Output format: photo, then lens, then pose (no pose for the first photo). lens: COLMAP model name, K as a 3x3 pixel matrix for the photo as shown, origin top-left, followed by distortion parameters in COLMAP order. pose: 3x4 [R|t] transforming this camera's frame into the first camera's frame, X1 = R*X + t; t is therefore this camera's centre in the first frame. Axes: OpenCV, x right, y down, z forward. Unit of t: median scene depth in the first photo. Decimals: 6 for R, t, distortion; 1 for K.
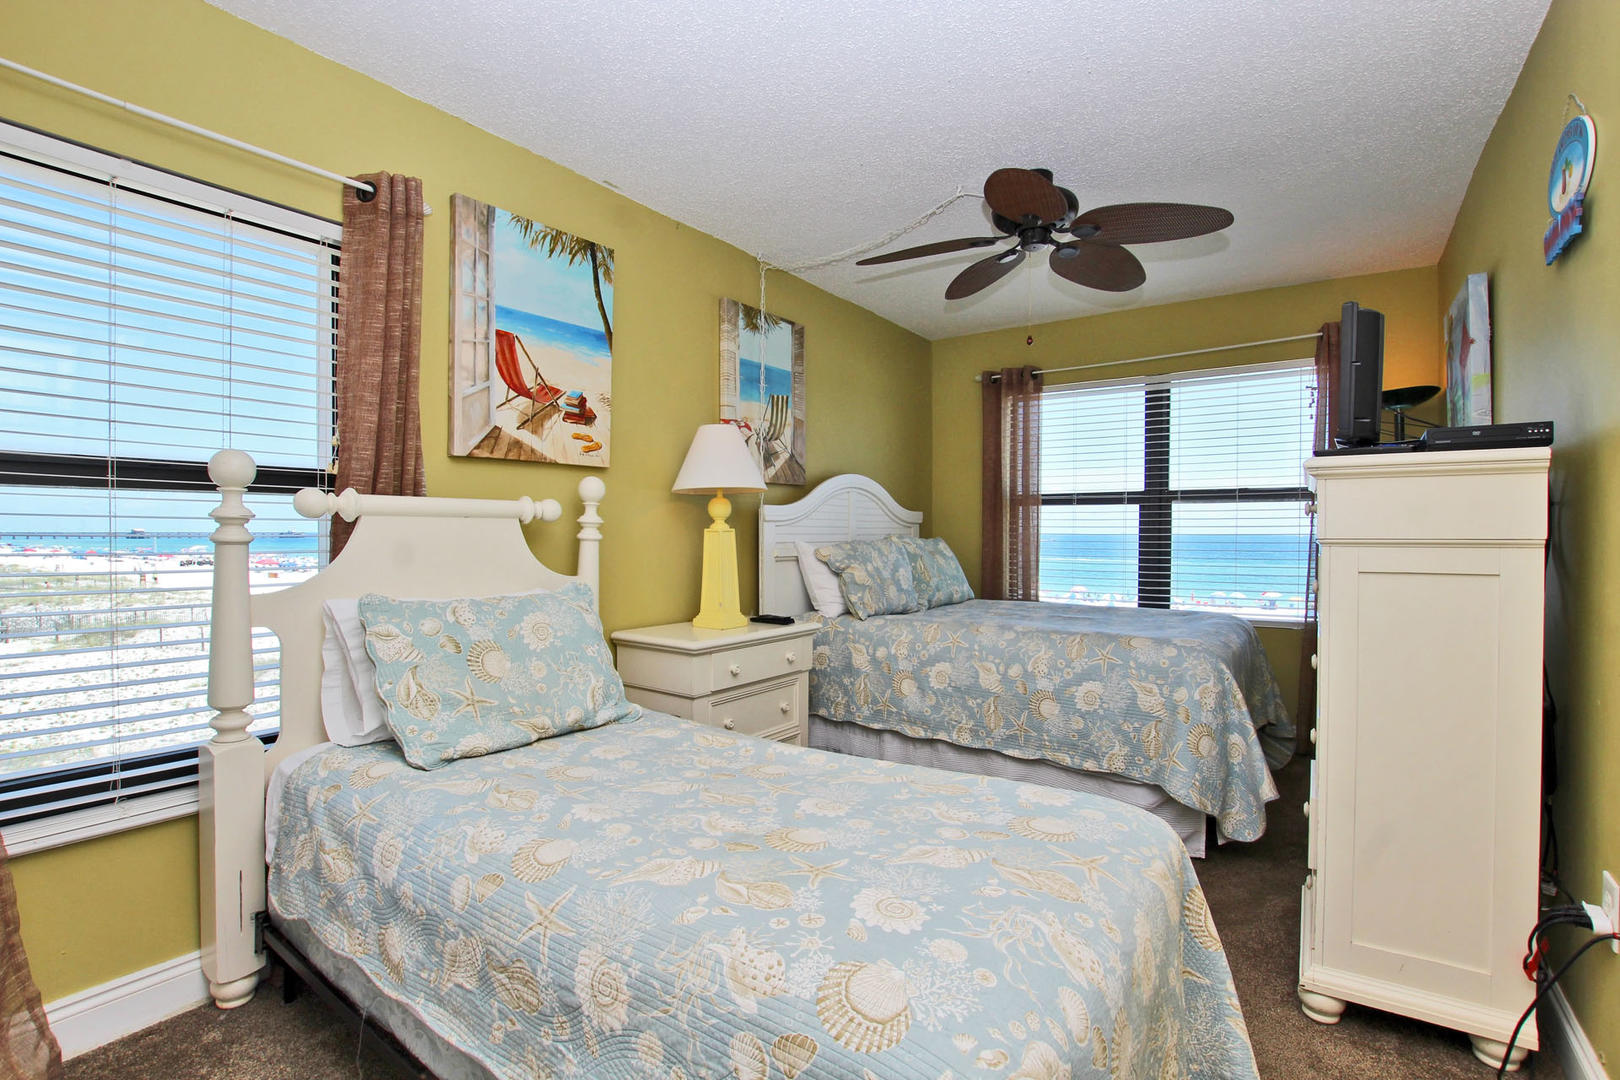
lens RADIAL K [[753.7, 0, 810.3], [0, 753.7, 547.9], [0, 0, 1]] dist [-0.035684, 0.007156]
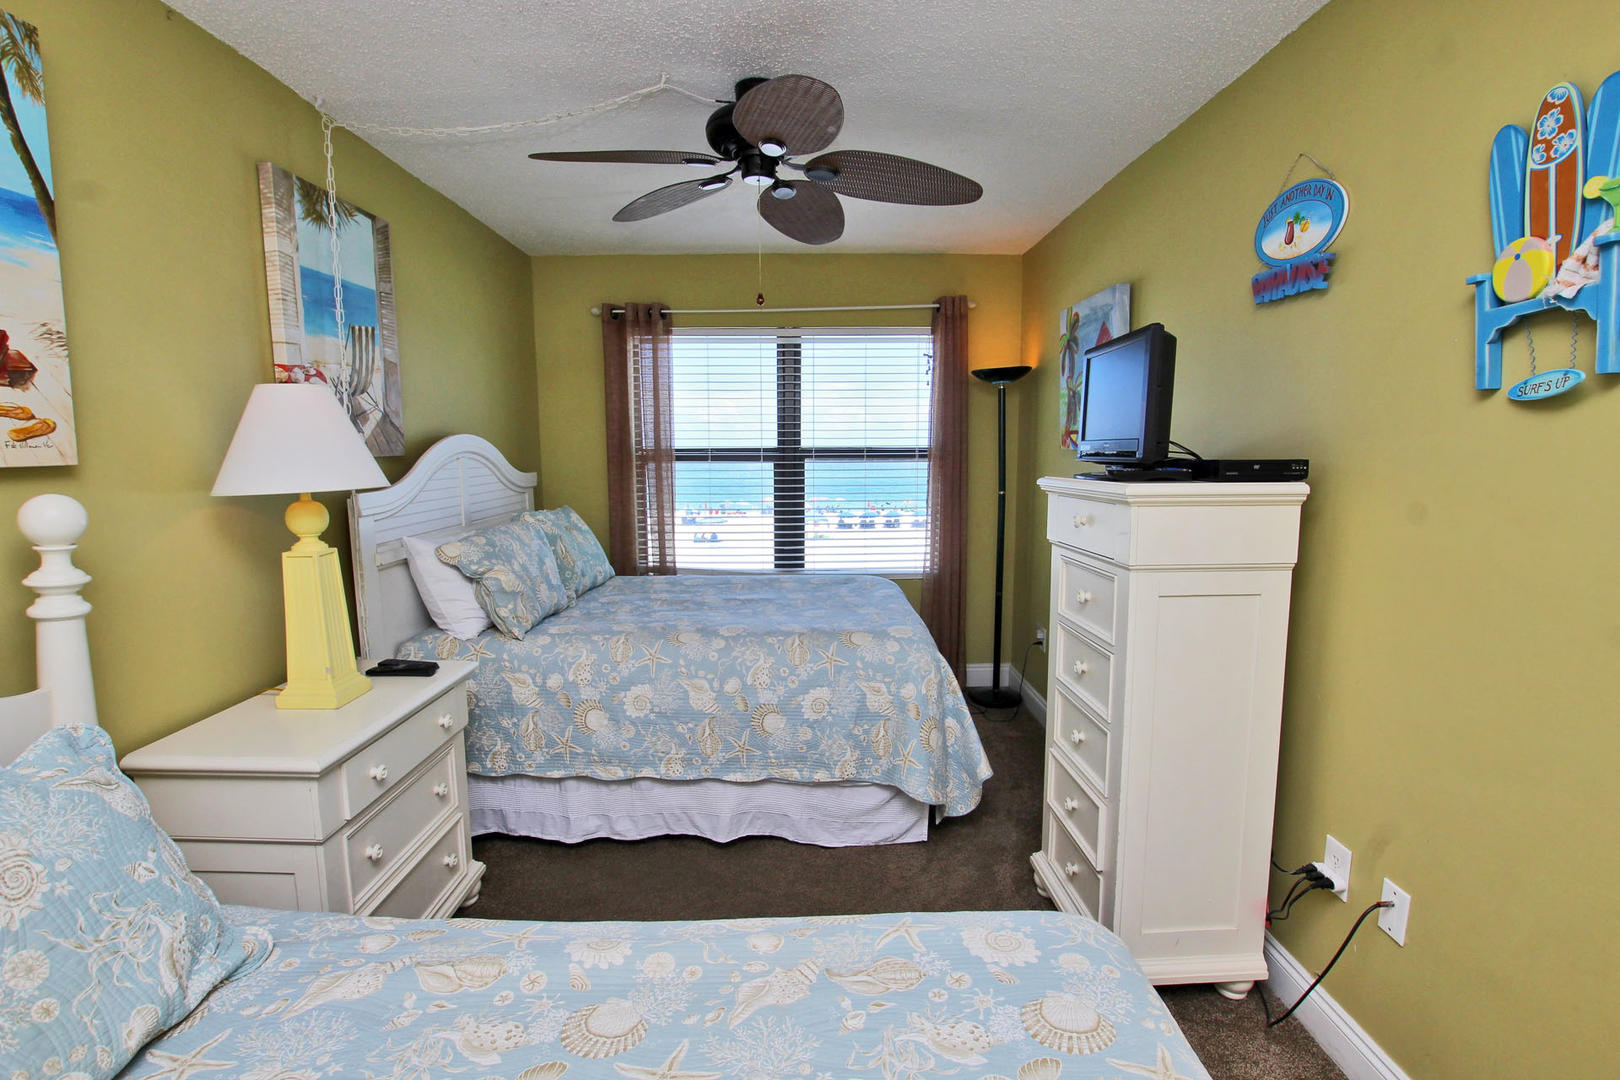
lens RADIAL K [[753.7, 0, 810.3], [0, 753.7, 547.9], [0, 0, 1]] dist [-0.035684, 0.007156]
pose [[0.814029, -0.083607, 0.574775, -0.123176], [0.017509, 0.992668, 0.119597, -0.084767], [-0.580560, -0.087292, 0.809525, 0.229031]]
